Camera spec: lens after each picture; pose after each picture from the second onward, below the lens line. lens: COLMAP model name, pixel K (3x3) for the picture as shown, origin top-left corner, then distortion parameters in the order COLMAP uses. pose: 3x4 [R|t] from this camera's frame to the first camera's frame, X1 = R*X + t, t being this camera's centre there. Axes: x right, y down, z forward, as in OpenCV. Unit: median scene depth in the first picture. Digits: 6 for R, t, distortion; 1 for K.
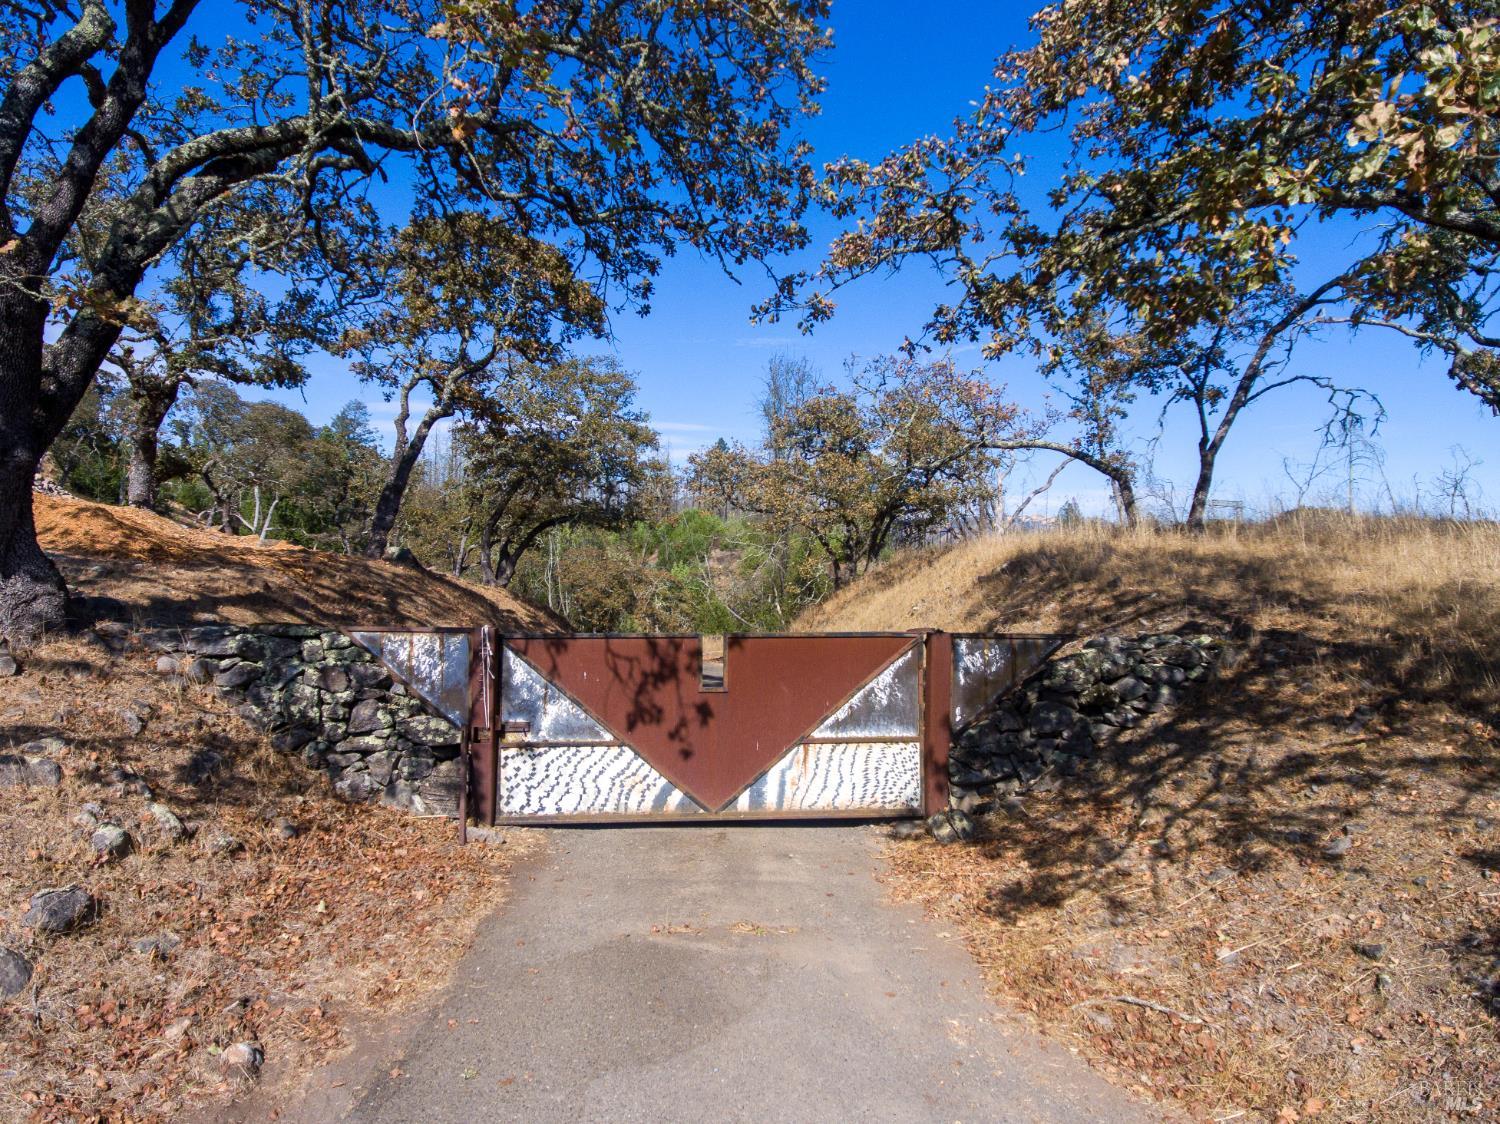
lens RADIAL K [[881.5, 0, 732.8], [0, 881.5, 568.5], [0, 0, 1]] dist [-0.005960, 0.001832]
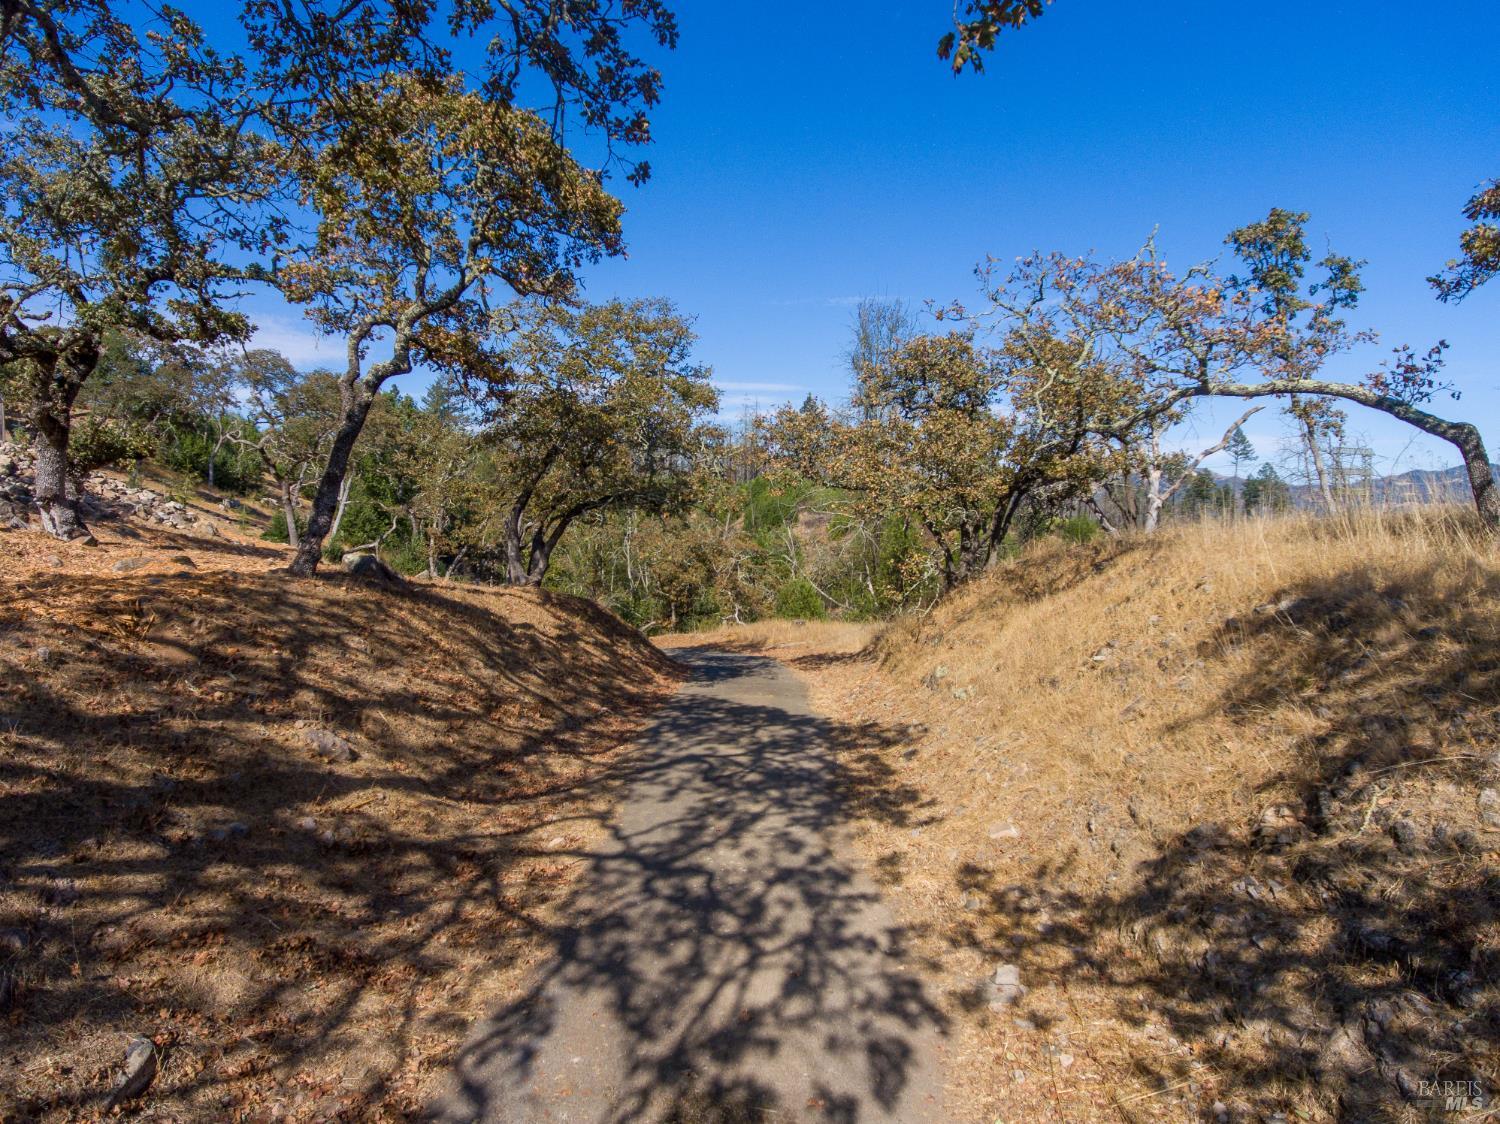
lens RADIAL K [[881.5, 0, 732.8], [0, 881.5, 568.5], [0, 0, 1]] dist [-0.005960, 0.001832]
pose [[0.994781, -0.009930, -0.101546, 0.008423], [0.014464, 0.998926, 0.044007, -0.030062], [0.101000, -0.045246, 0.993857, 0.217349]]
